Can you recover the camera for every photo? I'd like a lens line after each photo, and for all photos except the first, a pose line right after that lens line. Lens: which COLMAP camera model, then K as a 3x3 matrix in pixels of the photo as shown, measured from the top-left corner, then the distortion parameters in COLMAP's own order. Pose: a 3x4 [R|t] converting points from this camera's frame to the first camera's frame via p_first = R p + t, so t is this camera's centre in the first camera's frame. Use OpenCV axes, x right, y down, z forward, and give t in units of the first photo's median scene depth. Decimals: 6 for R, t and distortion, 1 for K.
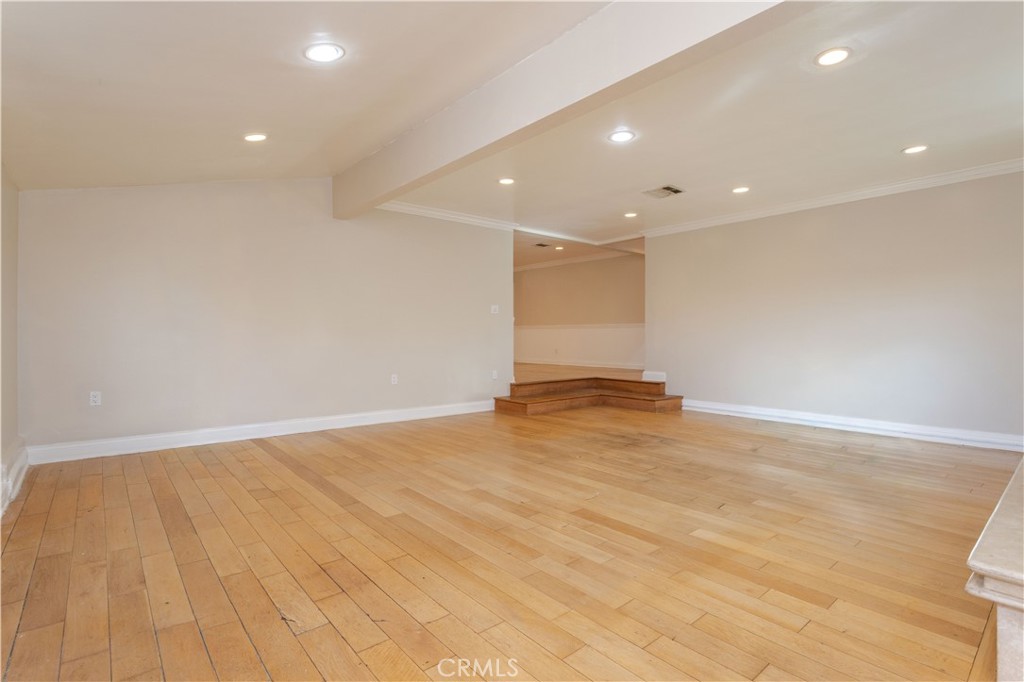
lens RADIAL K [[495.0, 0, 512.6], [0, 495.0, 337.9], [0, 0, 1]] dist [-0.010606, 0.002260]
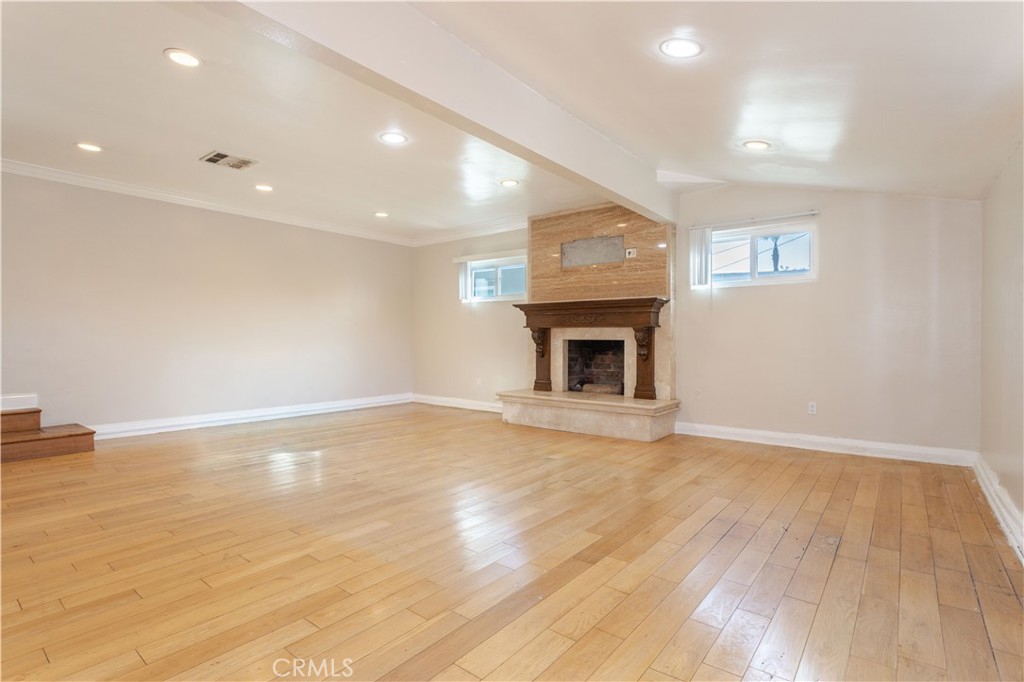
lens RADIAL K [[495.0, 0, 514.2], [0, 495.0, 338.8], [0, 0, 1]] dist [-0.010606, 0.002260]
pose [[-0.202599, -0.000708, 0.979261, -0.493515], [-0.001439, 0.999999, 0.000425, -0.002228], [-0.979261, -0.001323, -0.202600, 0.591997]]
